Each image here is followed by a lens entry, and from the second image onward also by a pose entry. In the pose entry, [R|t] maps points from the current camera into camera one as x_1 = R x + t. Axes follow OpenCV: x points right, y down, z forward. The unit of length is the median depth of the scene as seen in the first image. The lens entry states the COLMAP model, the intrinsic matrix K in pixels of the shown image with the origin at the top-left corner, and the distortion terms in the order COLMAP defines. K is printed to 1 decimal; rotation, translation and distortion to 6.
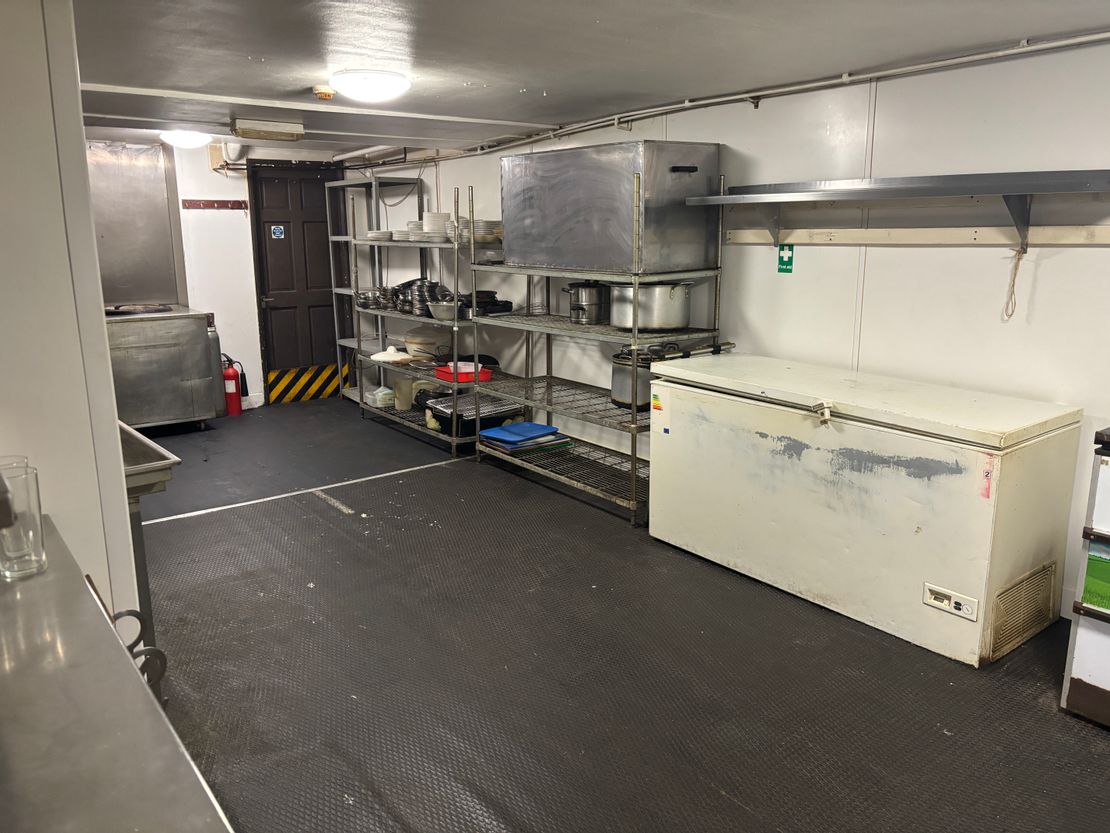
lens RADIAL K [[844.1, 0, 556.6], [0, 844.1, 414.6], [0, 0, 1]] dist [0.025614, 0.002219]
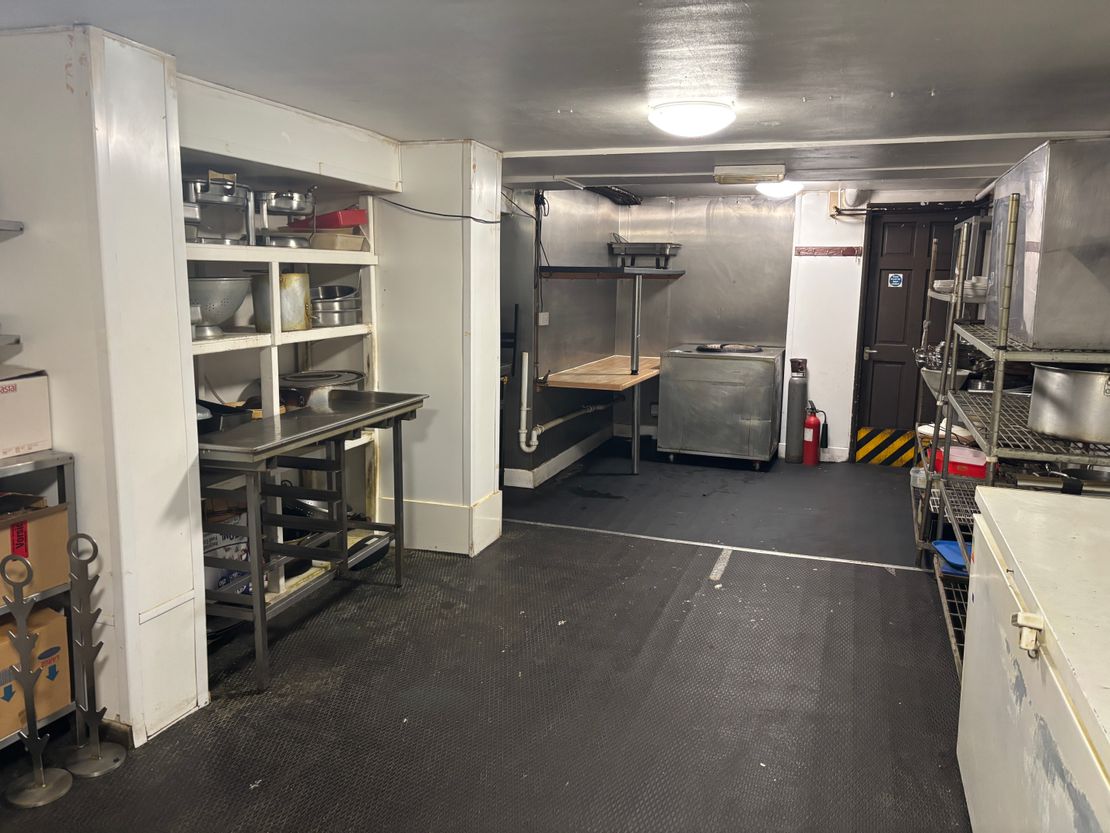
lens RADIAL K [[844.1, 0, 557.5], [0, 844.1, 411.8], [0, 0, 1]] dist [0.025614, 0.002219]
pose [[0.539082, 0.151178, -0.828574, 0.266582], [-0.202012, 0.978252, 0.047056, -0.047108], [0.817668, 0.142015, 0.557898, 0.215902]]
